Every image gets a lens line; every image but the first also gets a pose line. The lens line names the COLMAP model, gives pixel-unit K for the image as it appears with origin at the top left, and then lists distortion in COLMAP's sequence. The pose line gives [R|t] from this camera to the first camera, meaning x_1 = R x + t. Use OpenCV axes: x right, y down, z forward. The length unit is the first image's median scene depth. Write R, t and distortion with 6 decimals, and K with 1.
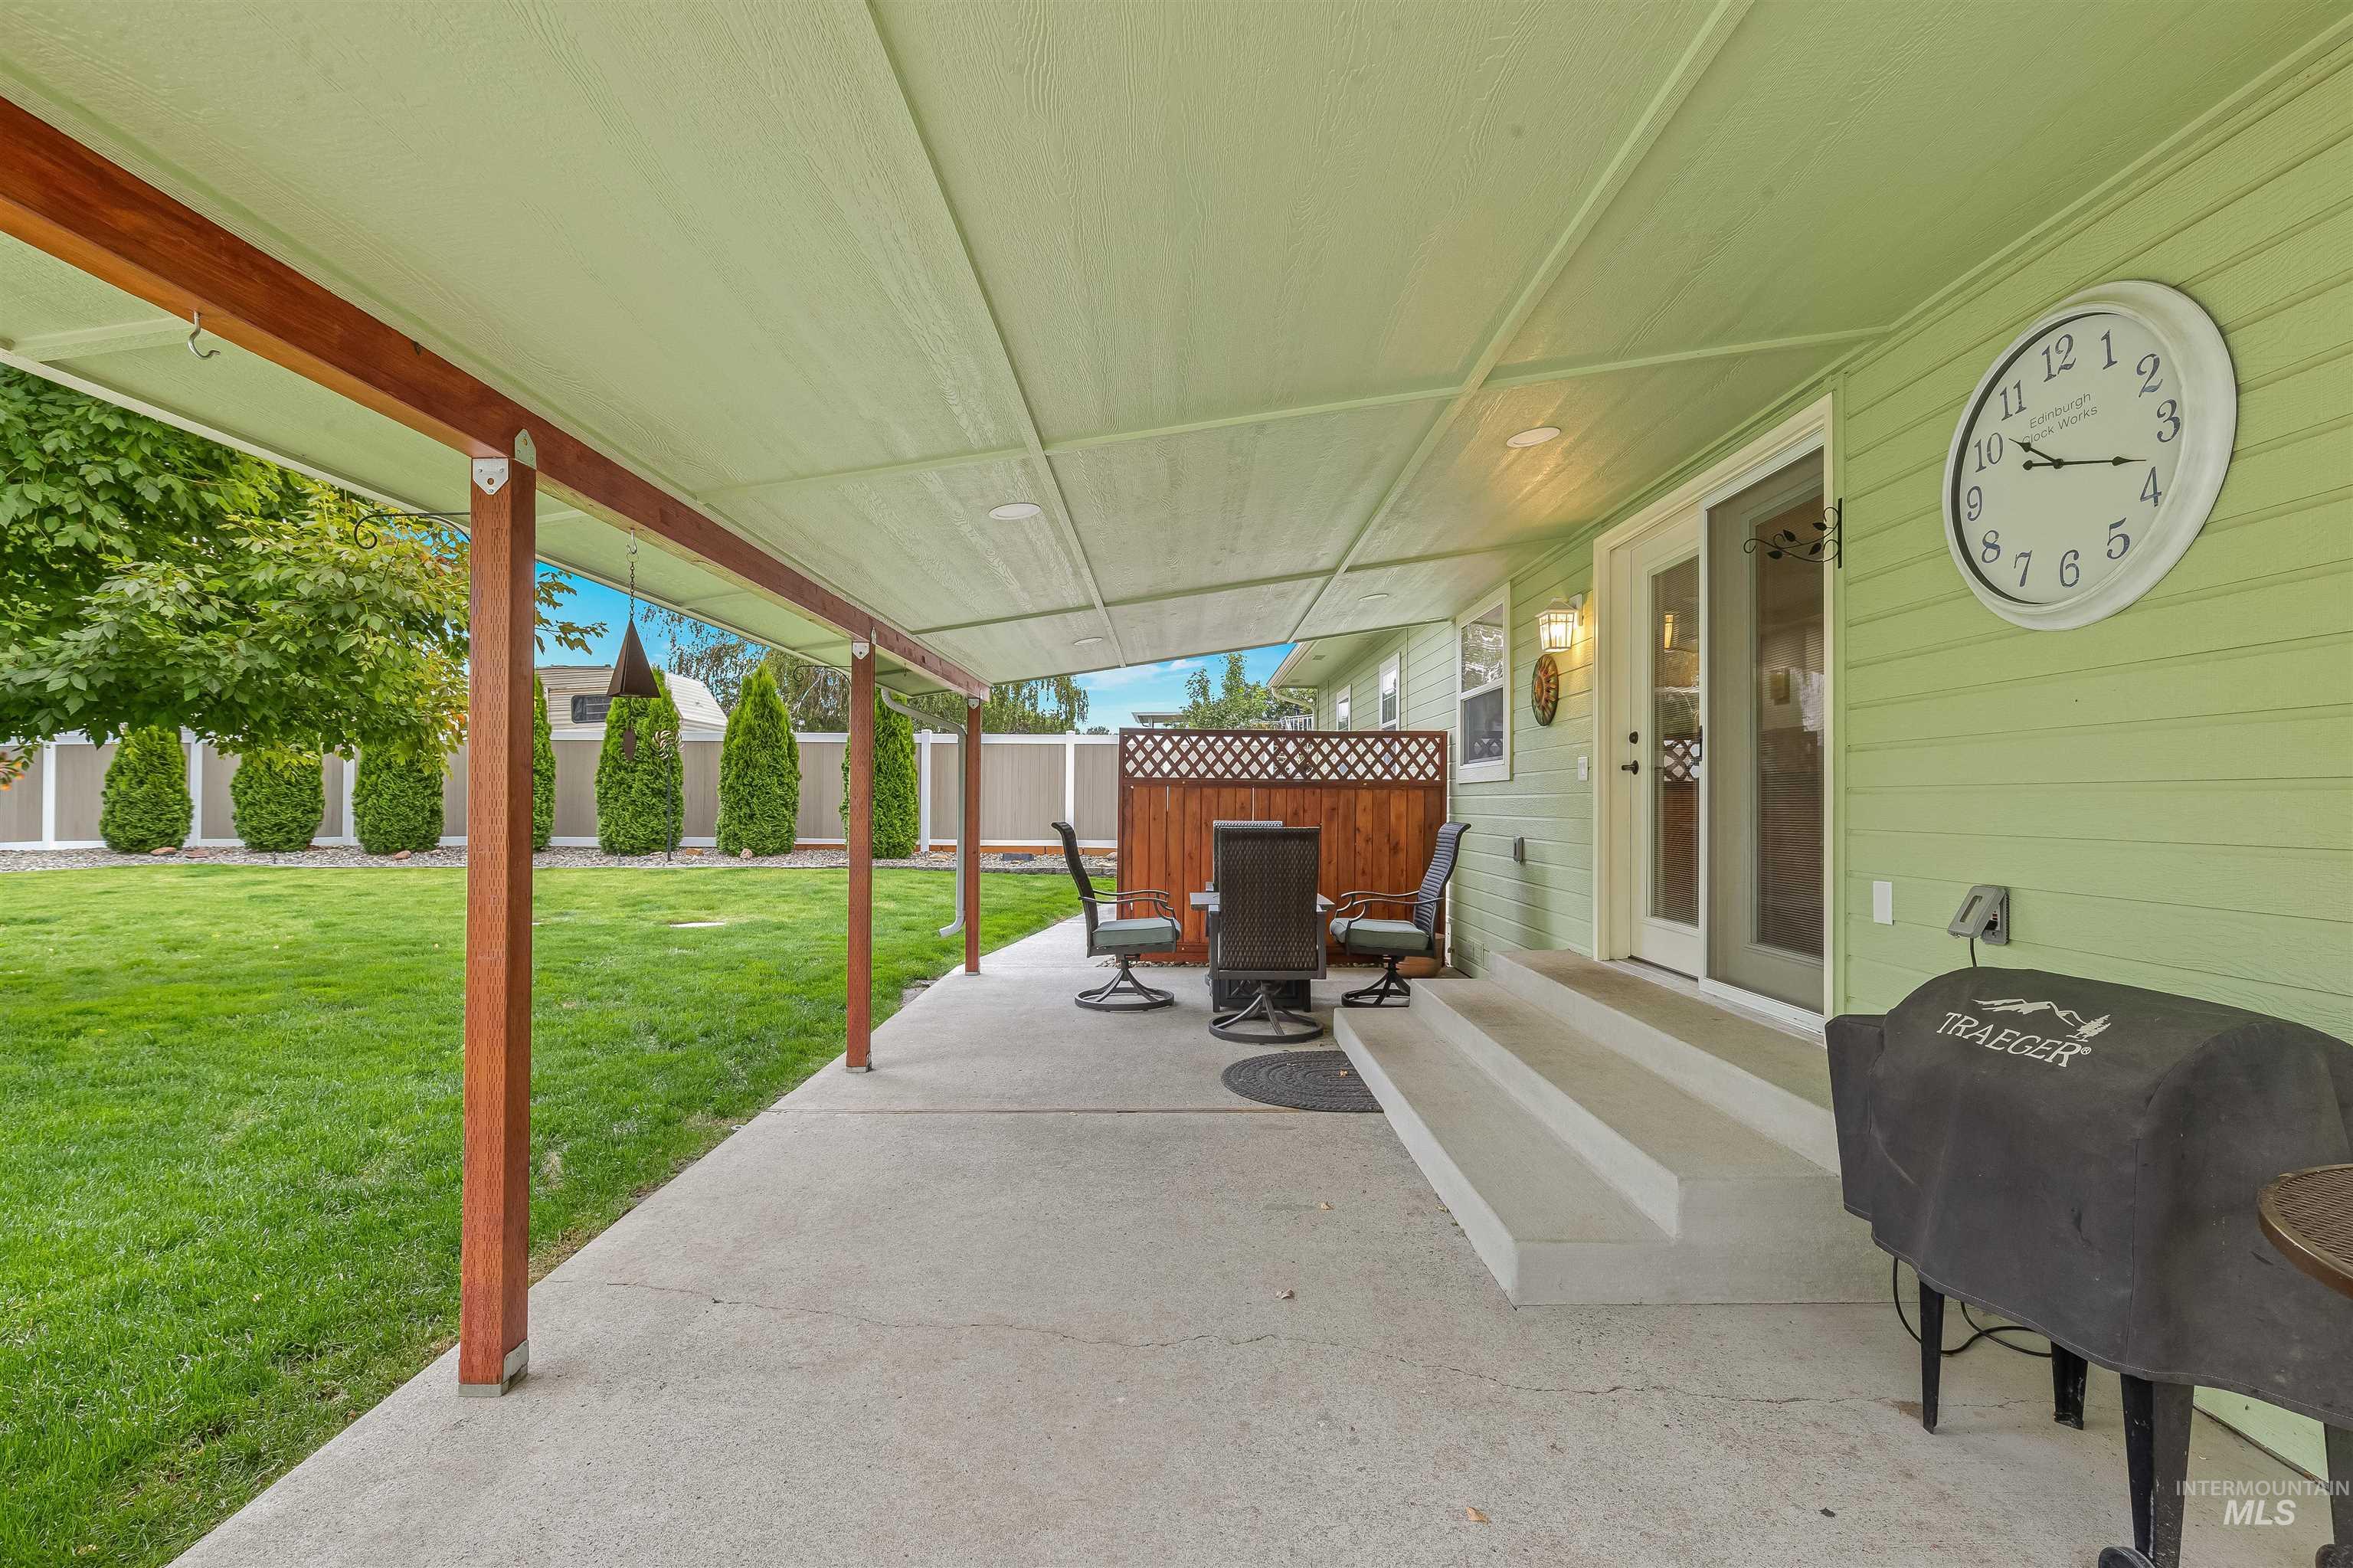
lens RADIAL K [[1063.7, 0, 1185.4], [0, 1063.7, 792.7], [0, 0, 1]] dist [-0.002954, 0.001518]
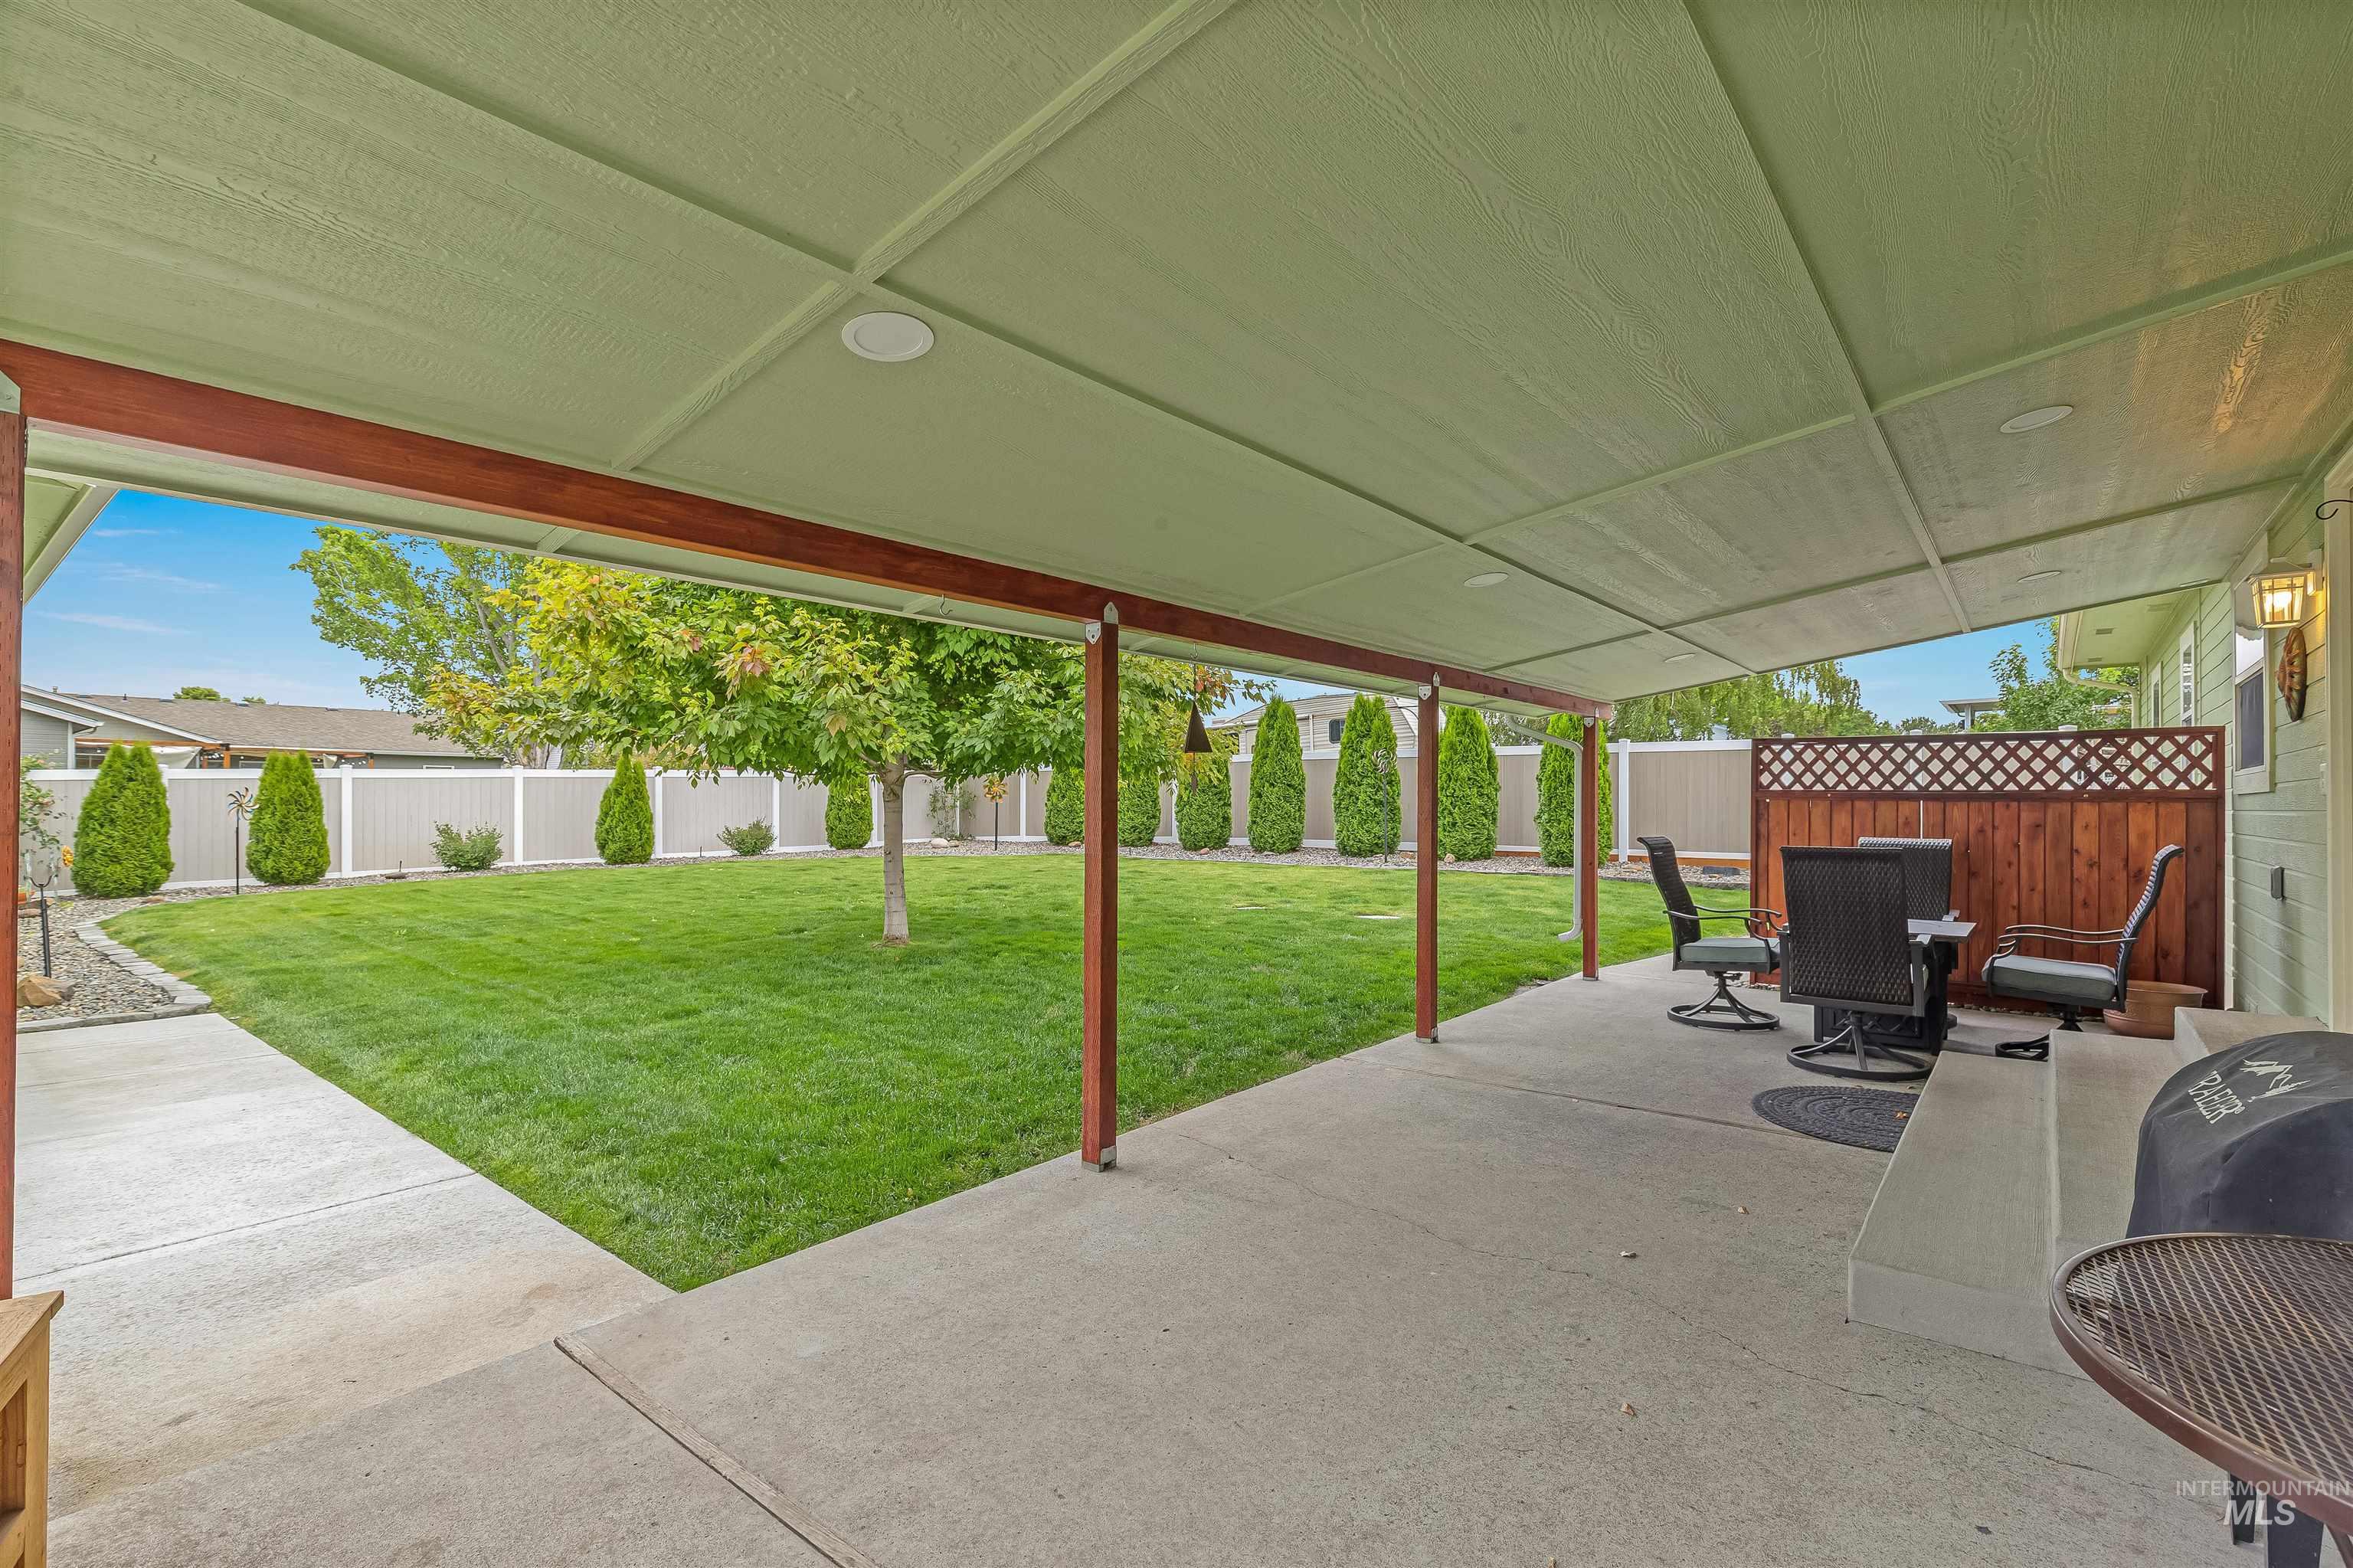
lens RADIAL K [[1072.2, 0, 1190.7], [0, 1072.2, 789.2], [0, 0, 1]] dist [-0.003536, 0.000582]
pose [[0.777221, -0.009806, -0.629151, 0.151268], [0.004087, 0.999936, -0.010537, -0.007305], [0.629214, 0.005618, 0.777211, -0.066973]]
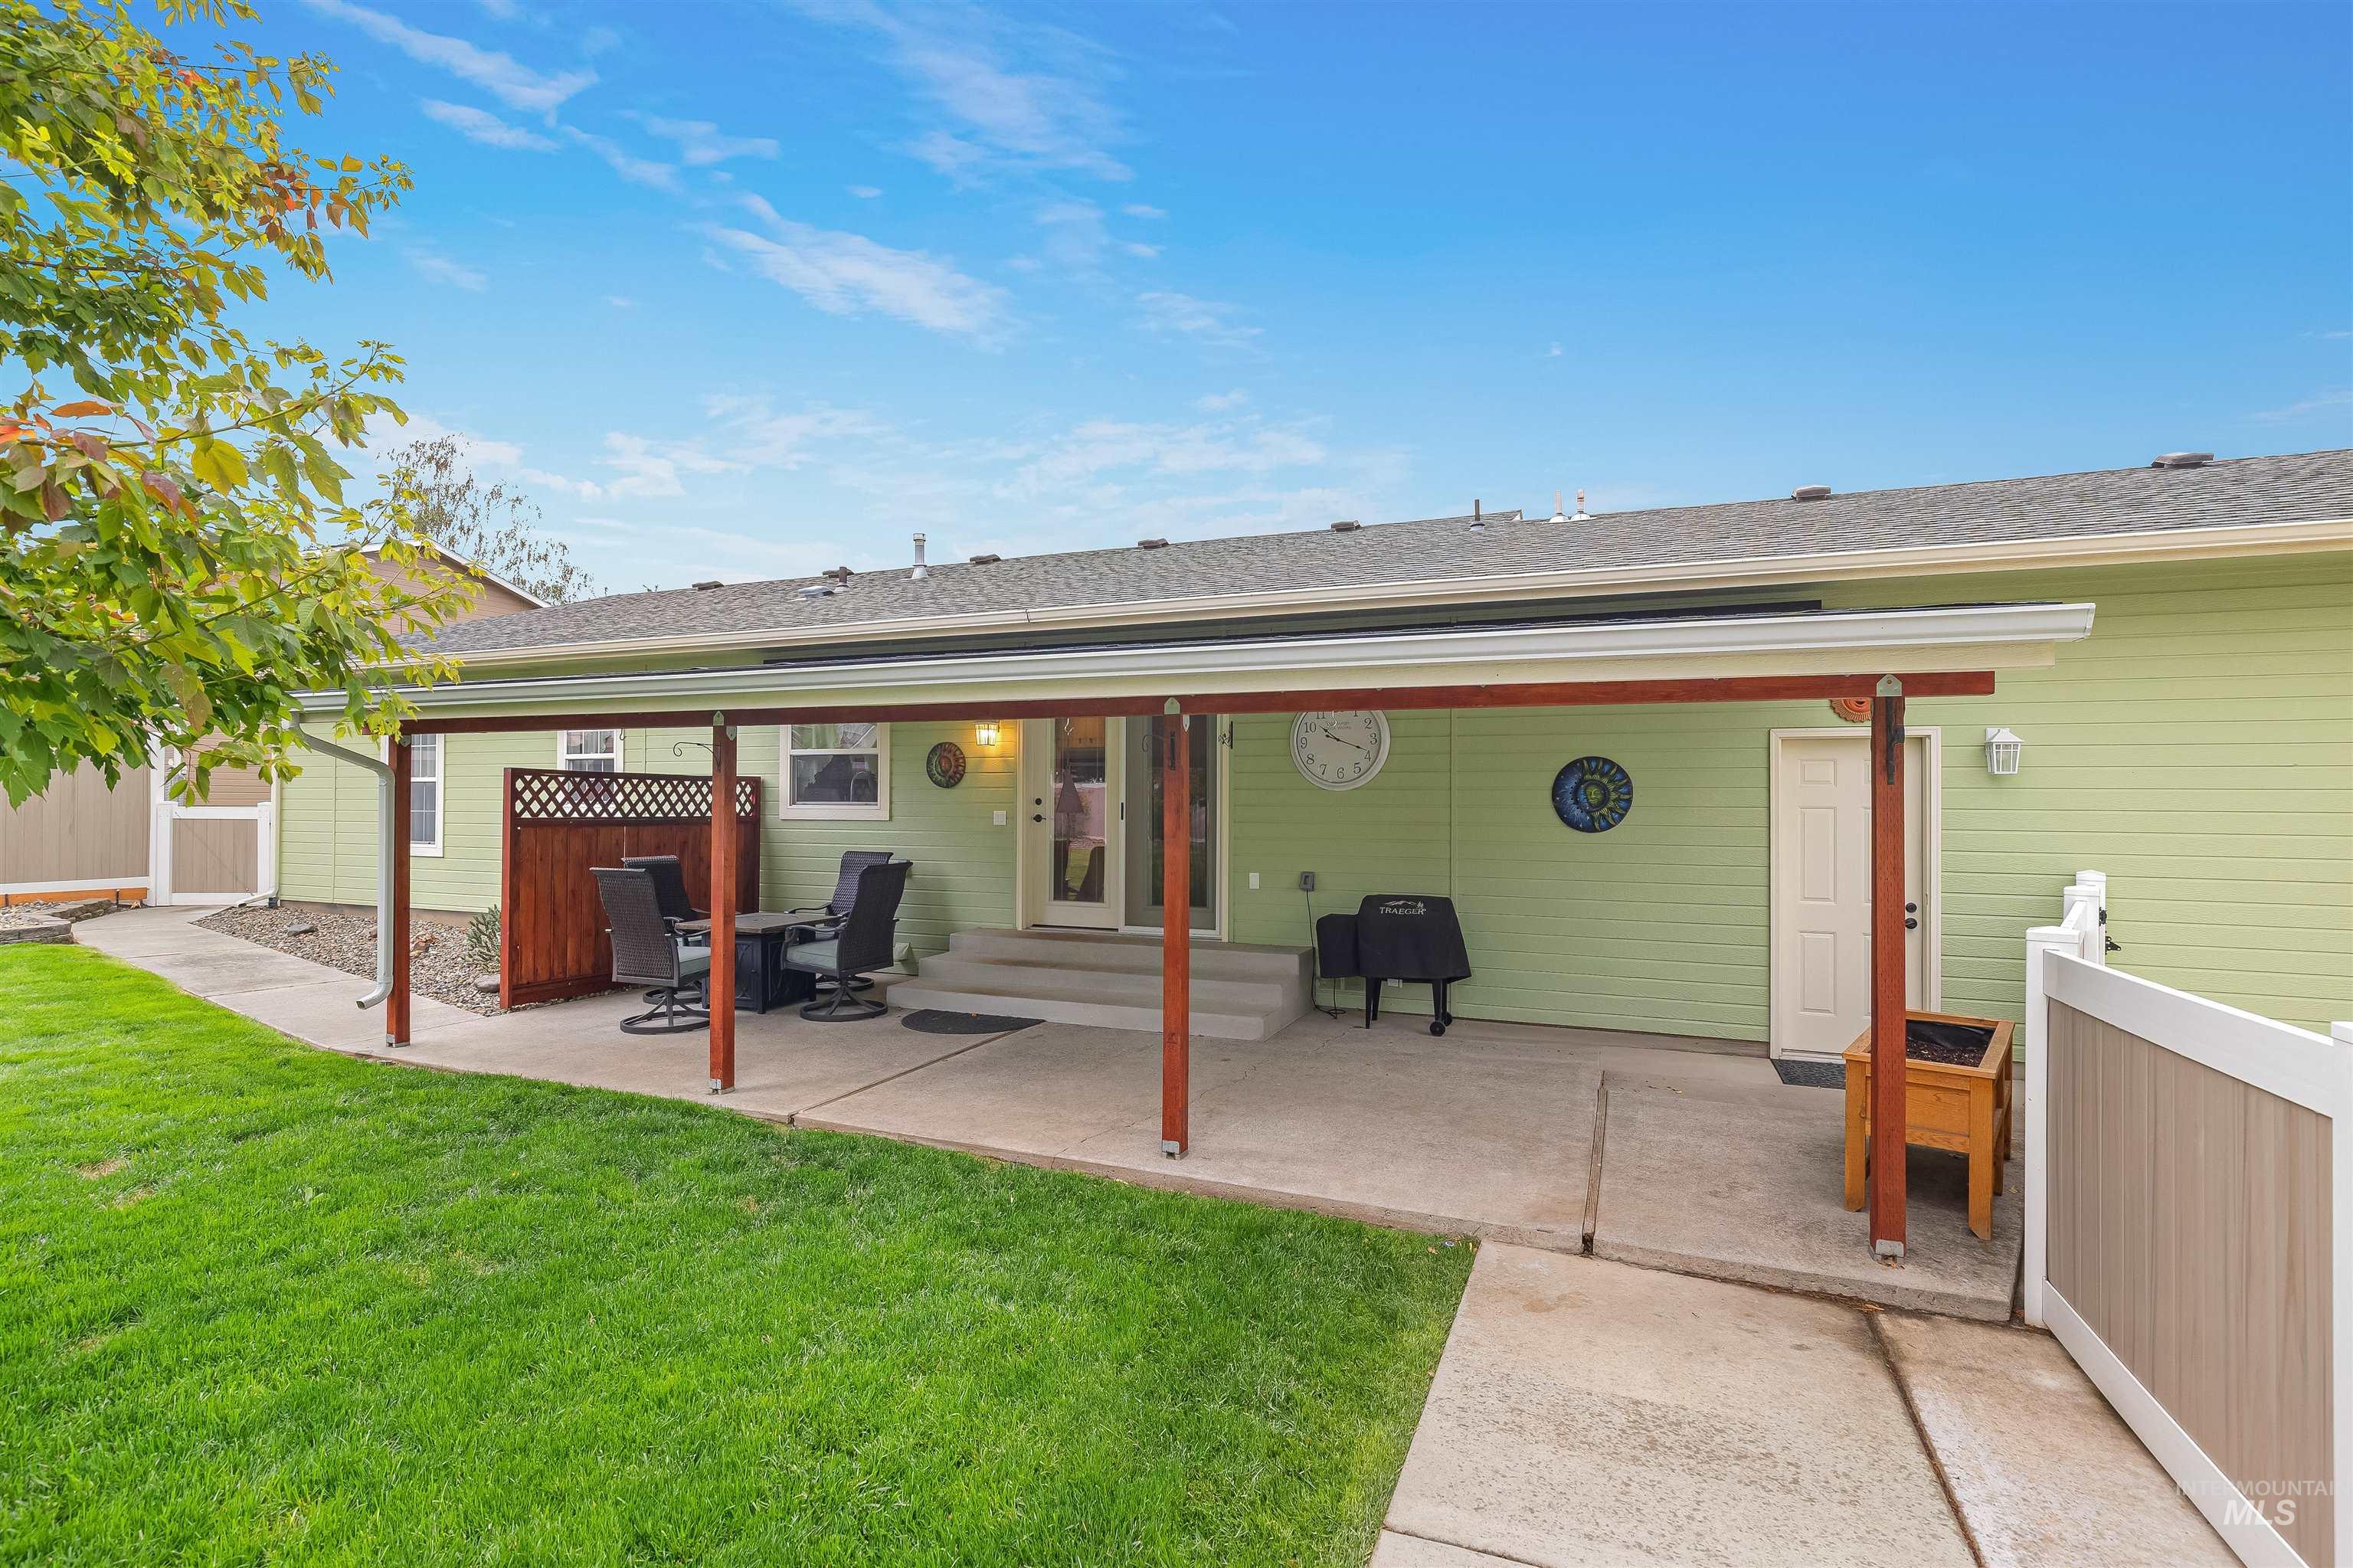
lens RADIAL K [[1070.0, 0, 1172.6], [0, 1070.0, 805.9], [0, 0, 1]] dist [0.000033, 0.000358]
pose [[0.401168, -0.008117, 0.915969, -0.717518], [-0.010490, 0.999854, 0.013455, -0.045178], [-0.915945, -0.015006, 0.401024, 0.046009]]
